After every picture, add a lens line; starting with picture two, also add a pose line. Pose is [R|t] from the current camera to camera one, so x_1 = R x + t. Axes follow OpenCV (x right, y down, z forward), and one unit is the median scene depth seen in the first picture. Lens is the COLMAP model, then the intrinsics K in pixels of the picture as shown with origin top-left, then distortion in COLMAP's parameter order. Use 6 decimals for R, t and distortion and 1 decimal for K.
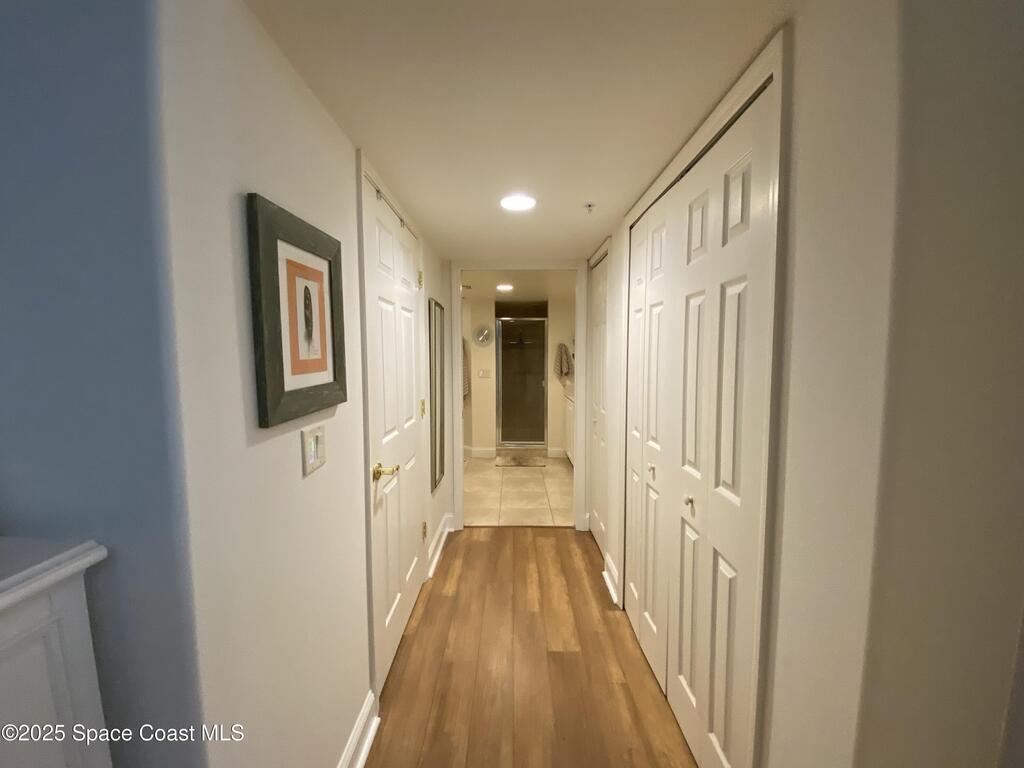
lens RADIAL K [[411.7, 0, 516.6], [0, 411.7, 391.0], [0, 0, 1]] dist [0.001422, -0.011597]
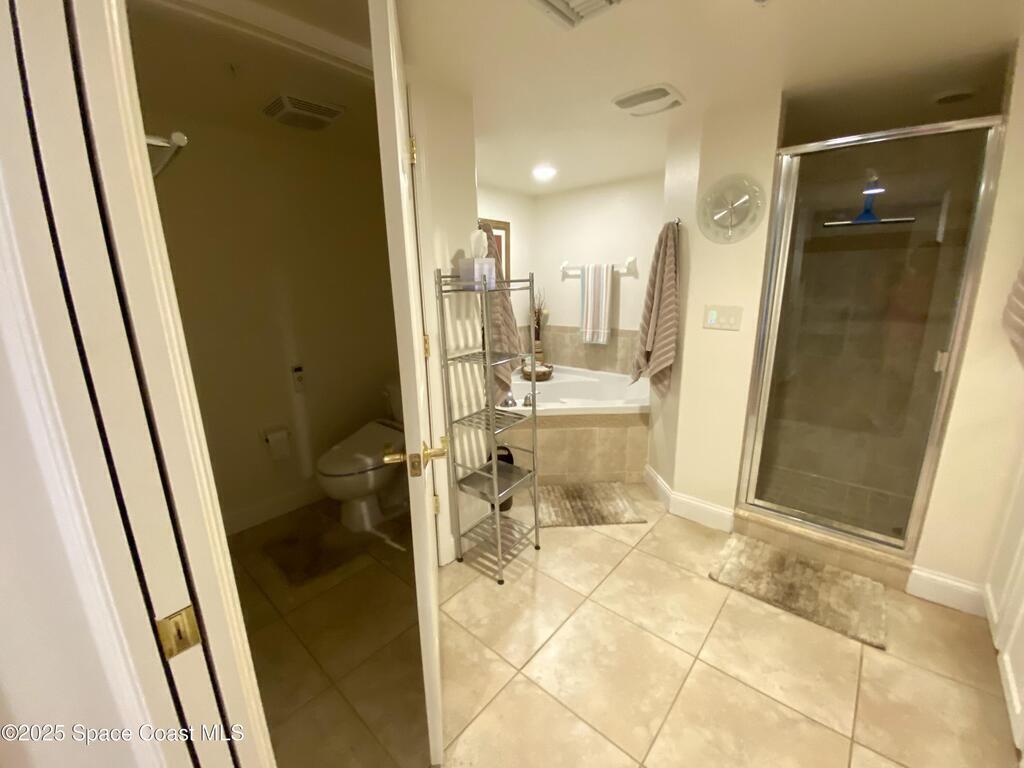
lens RADIAL K [[411.7, 0, 506.3], [0, 411.7, 385.3], [0, 0, 1]] dist [0.001422, -0.011597]
pose [[0.733550, 0.148575, -0.663197, 0.033330], [-0.034210, 0.982647, 0.182301, -0.043670], [0.678774, -0.111039, 0.725903, 0.594236]]
